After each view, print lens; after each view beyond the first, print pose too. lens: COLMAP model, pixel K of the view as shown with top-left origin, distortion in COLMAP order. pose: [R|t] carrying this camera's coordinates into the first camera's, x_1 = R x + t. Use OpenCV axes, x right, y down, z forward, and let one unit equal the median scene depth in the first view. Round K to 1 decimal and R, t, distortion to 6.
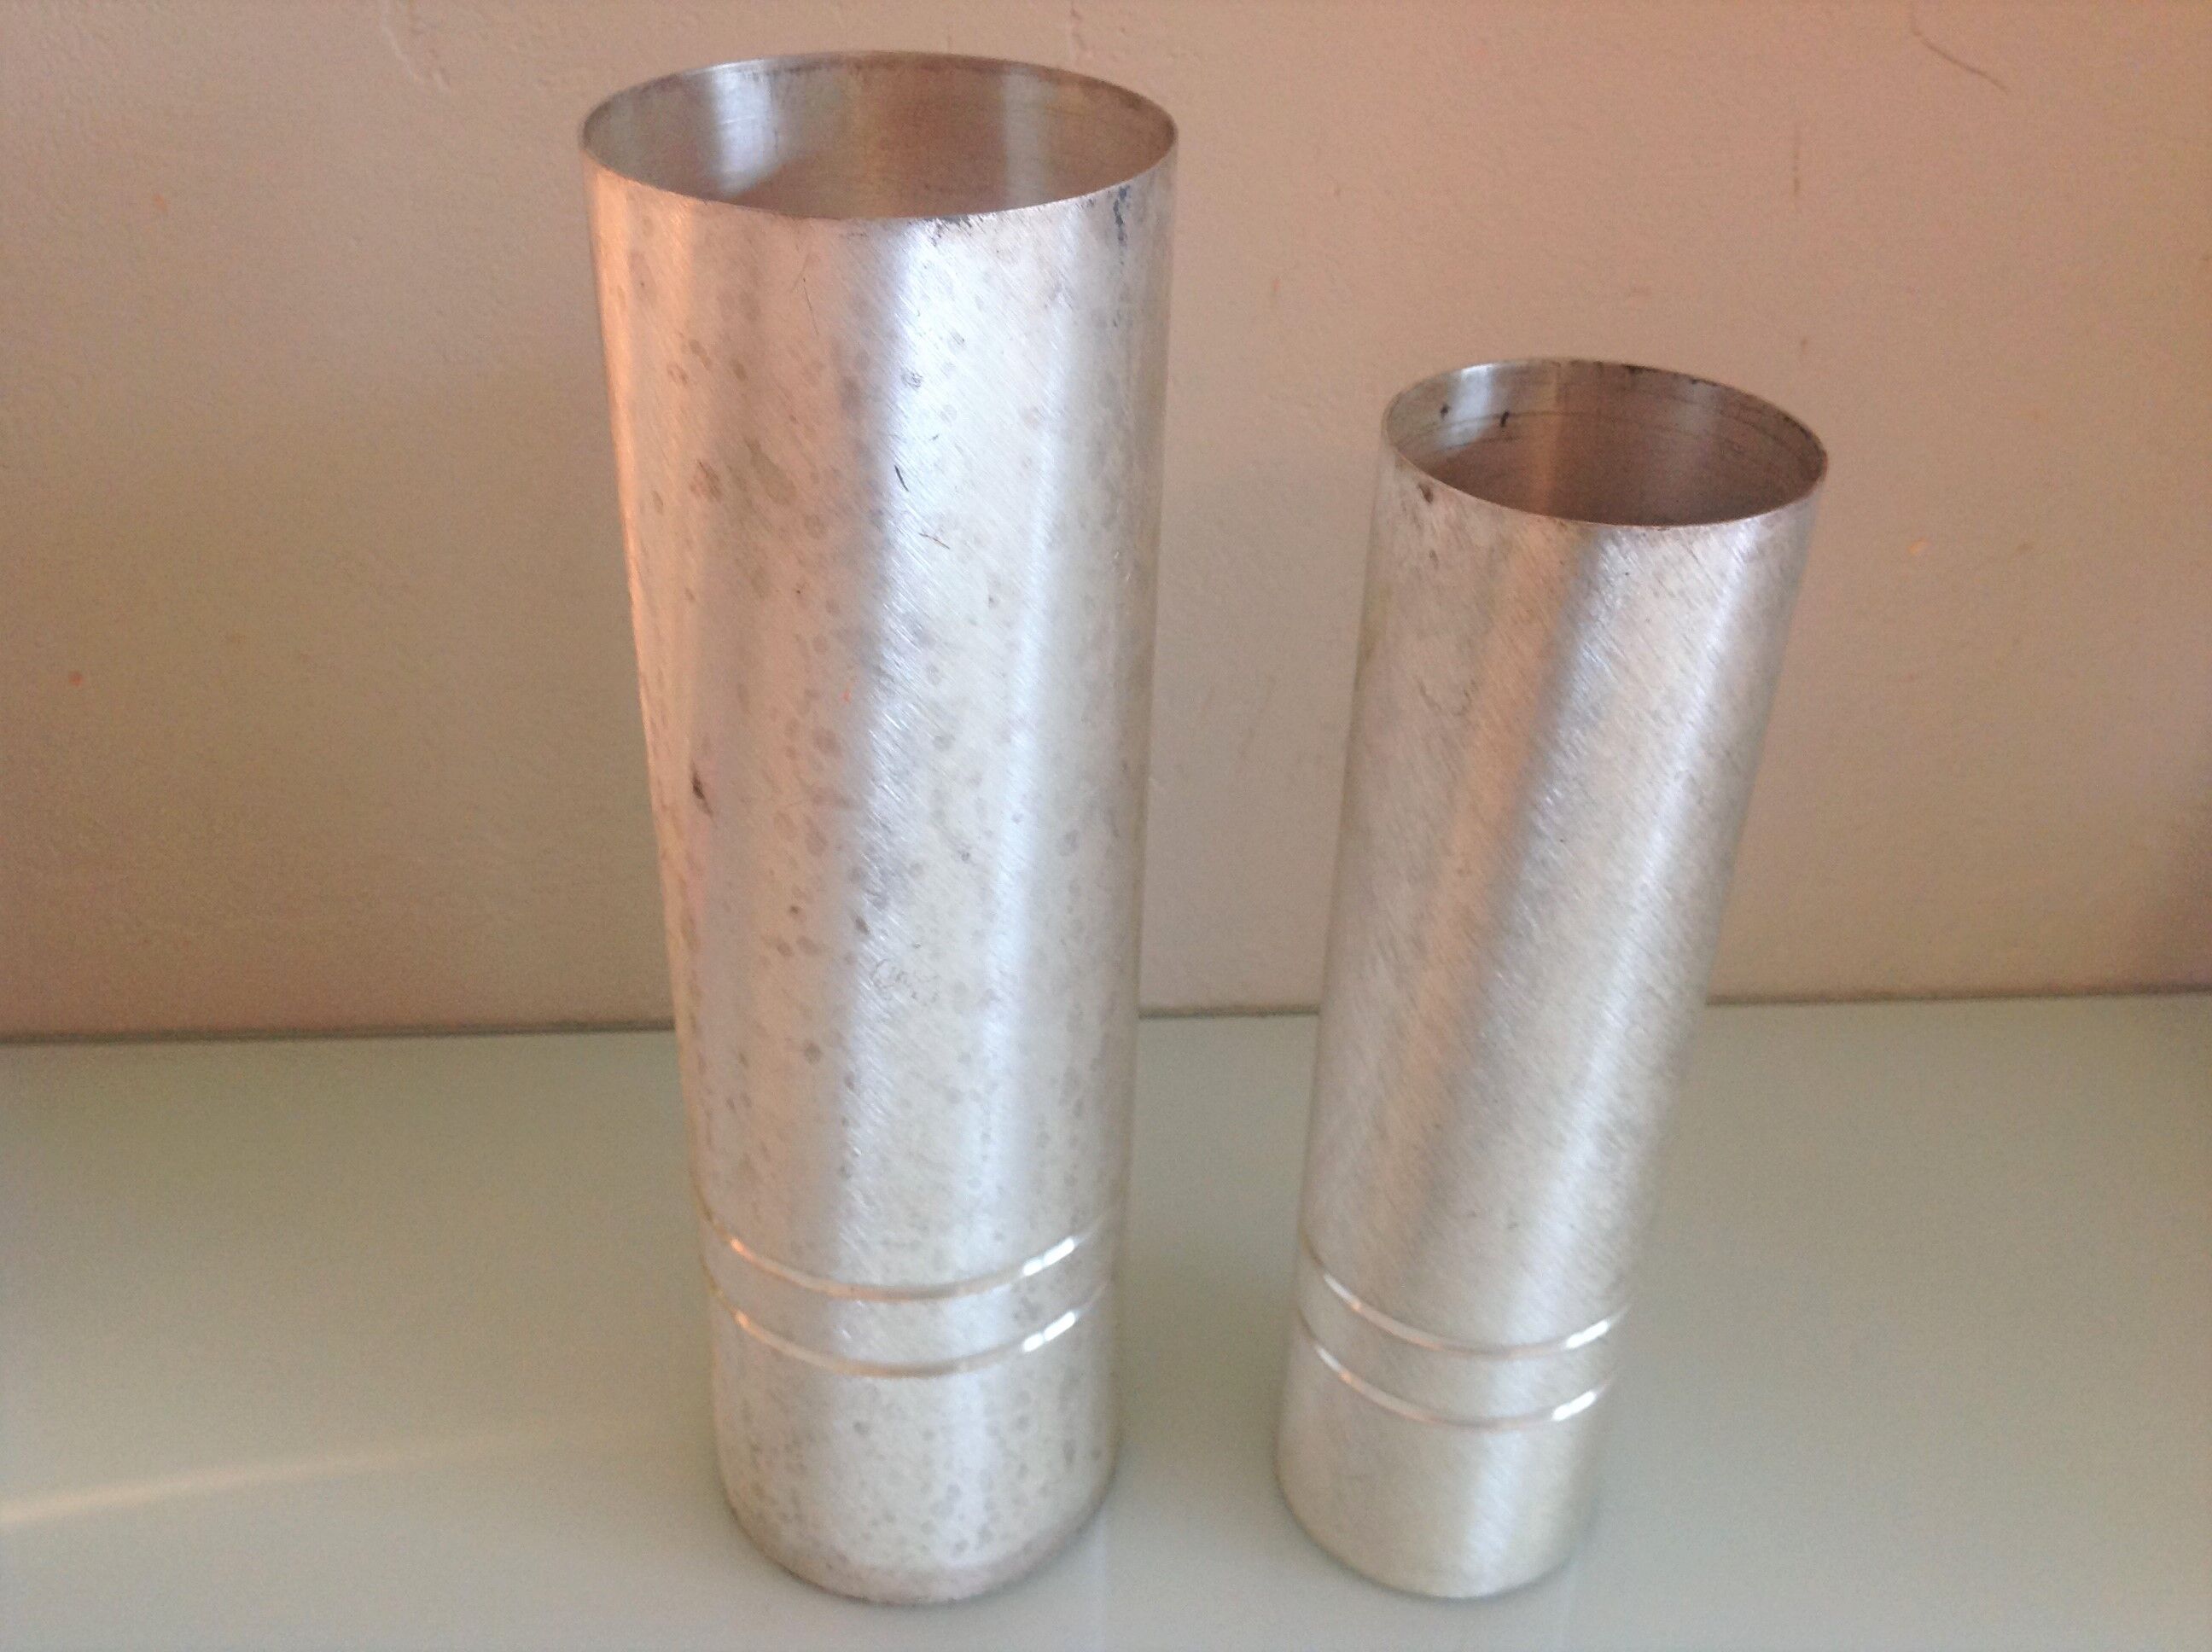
lens RADIAL K [[2200.1, 0, 1108.6], [0, 2200.1, 819.5], [0, 0, 1]] dist [0.046995, 0.000000]
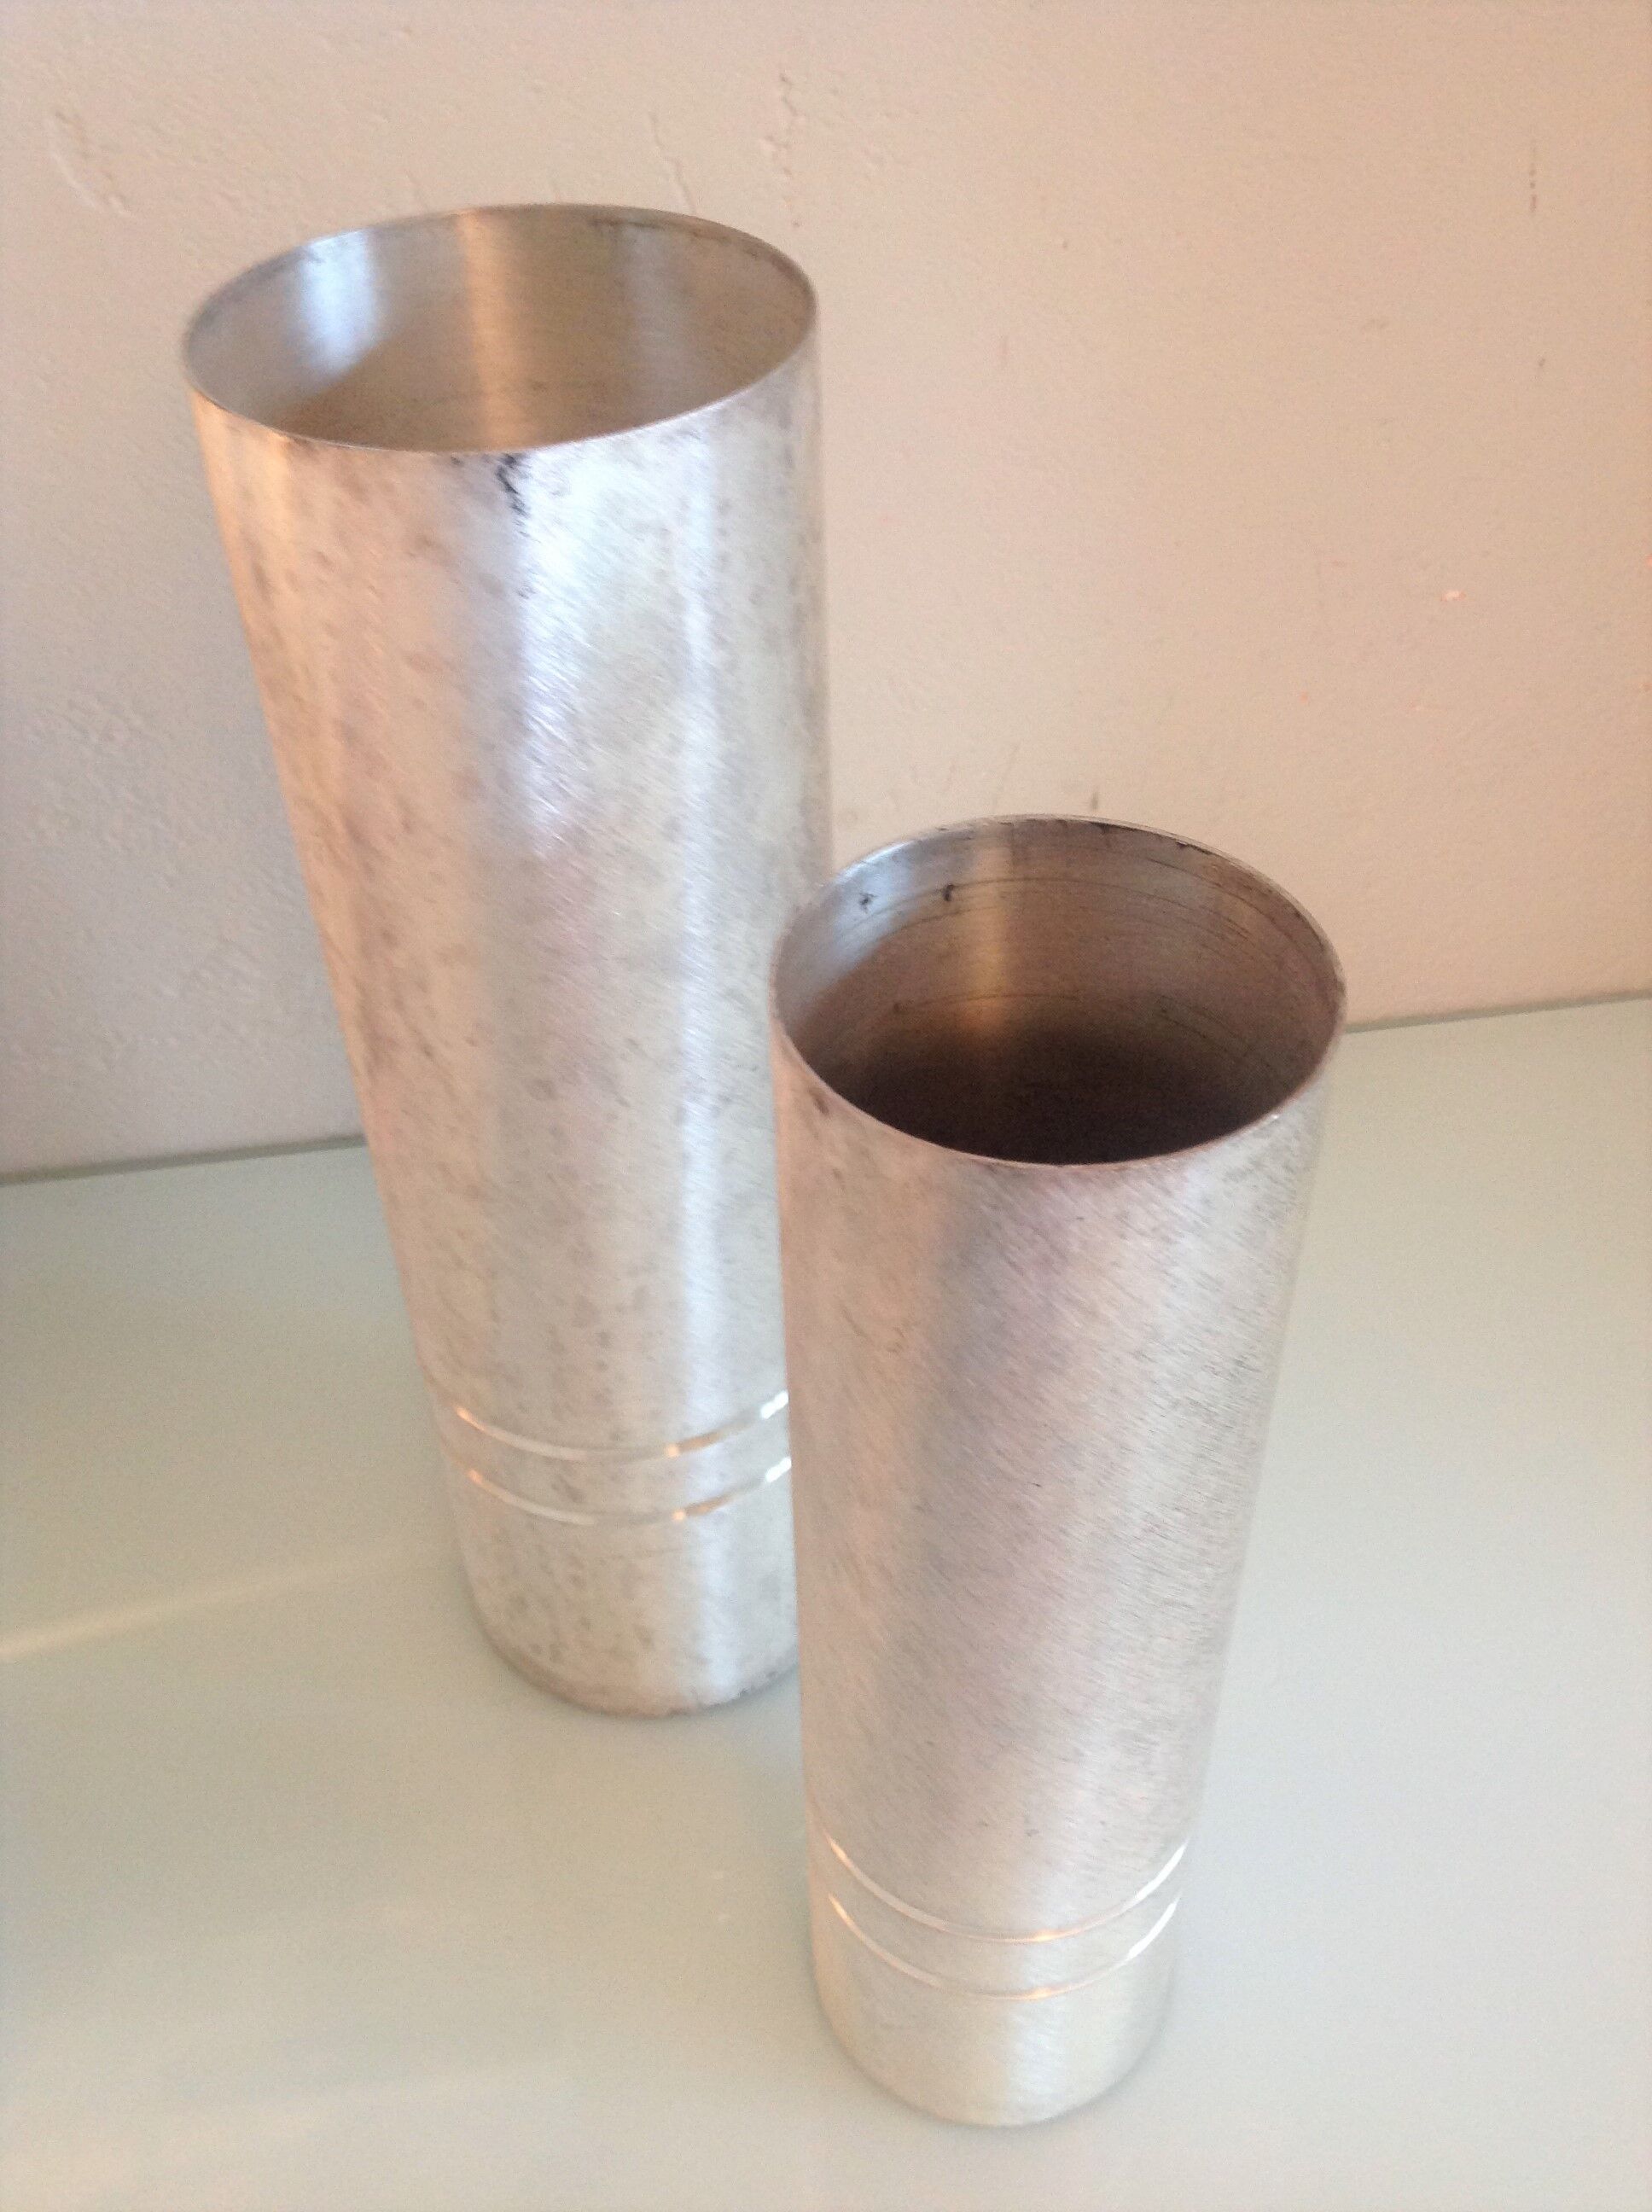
lens RADIAL K [[2200.1, 0, 833.3], [0, 2200.1, 1104.3], [0, 0, 1]] dist [0.046995, 0.000000]
pose [[0.996525, -0.080546, 0.021241, 0.125933], [0.076329, 0.985060, 0.154373, -0.249473], [-0.033358, -0.152215, 0.987784, 0.241455]]
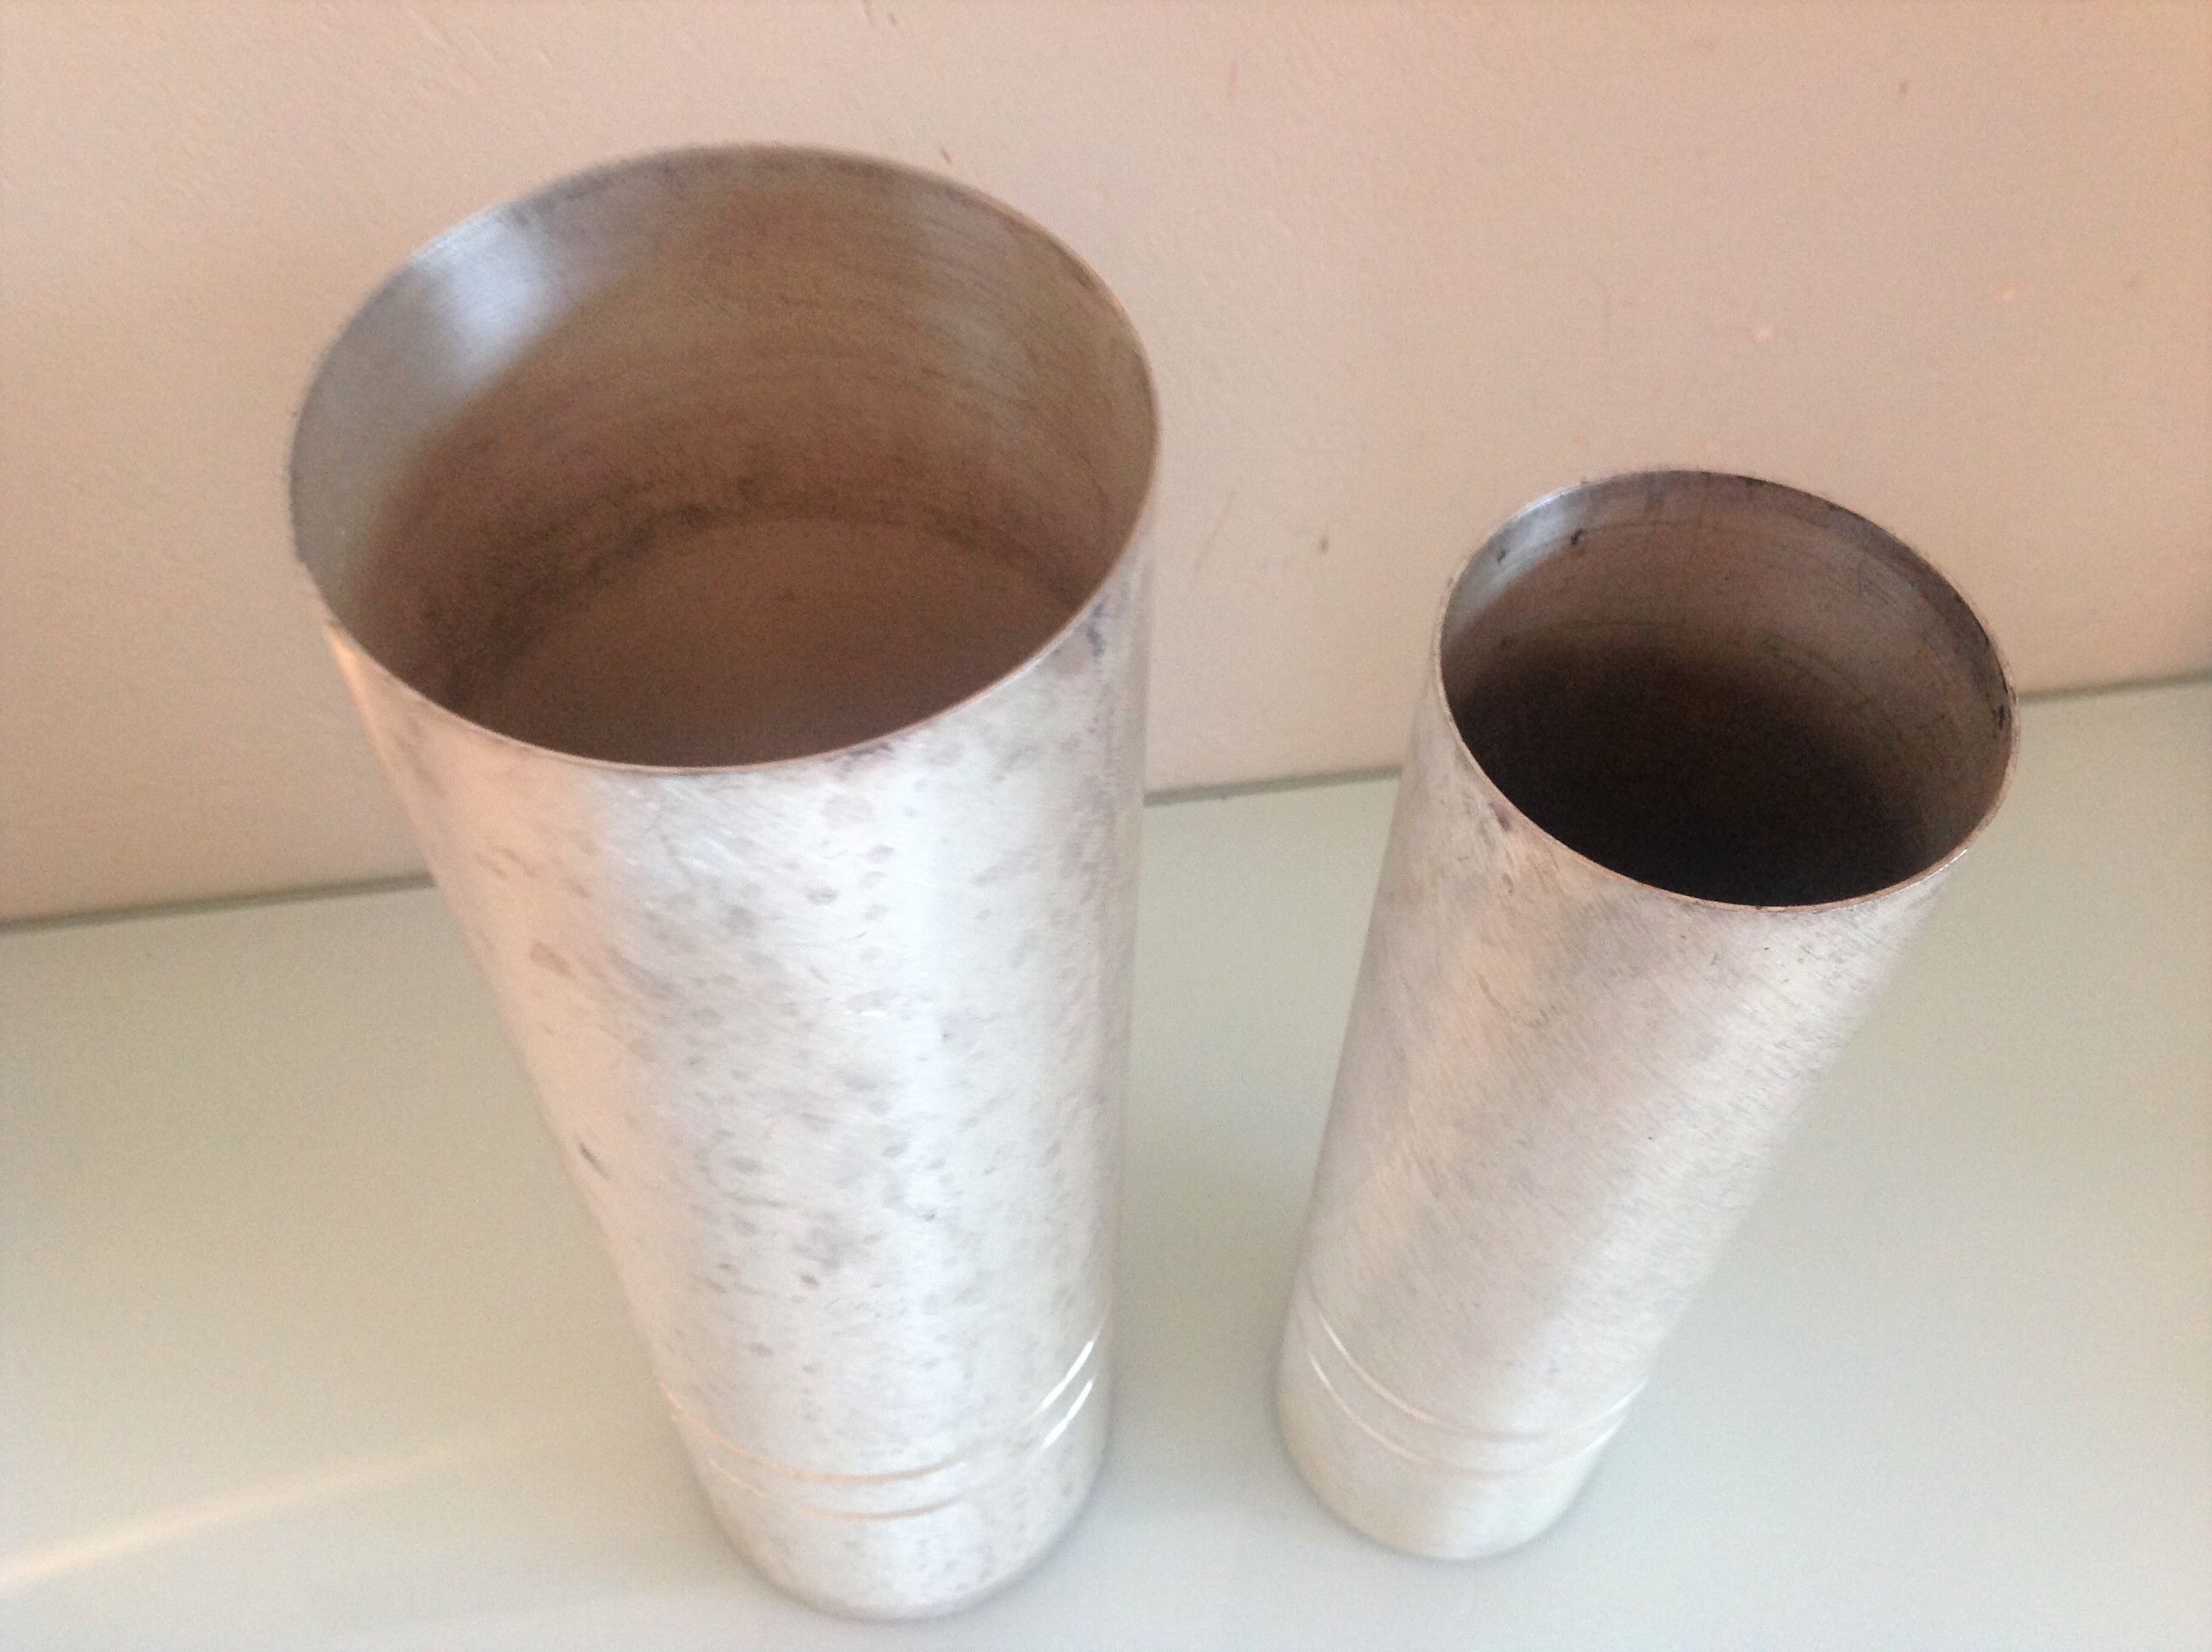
lens RADIAL K [[2200.1, 0, 1110.0], [0, 2200.1, 847.0], [0, 0, 1]] dist [0.046995, 0.000000]
pose [[0.996772, -0.071995, 0.035521, -0.017028], [0.053057, 0.922824, 0.381550, -0.412621], [-0.060250, -0.378434, 0.923665, 0.287436]]
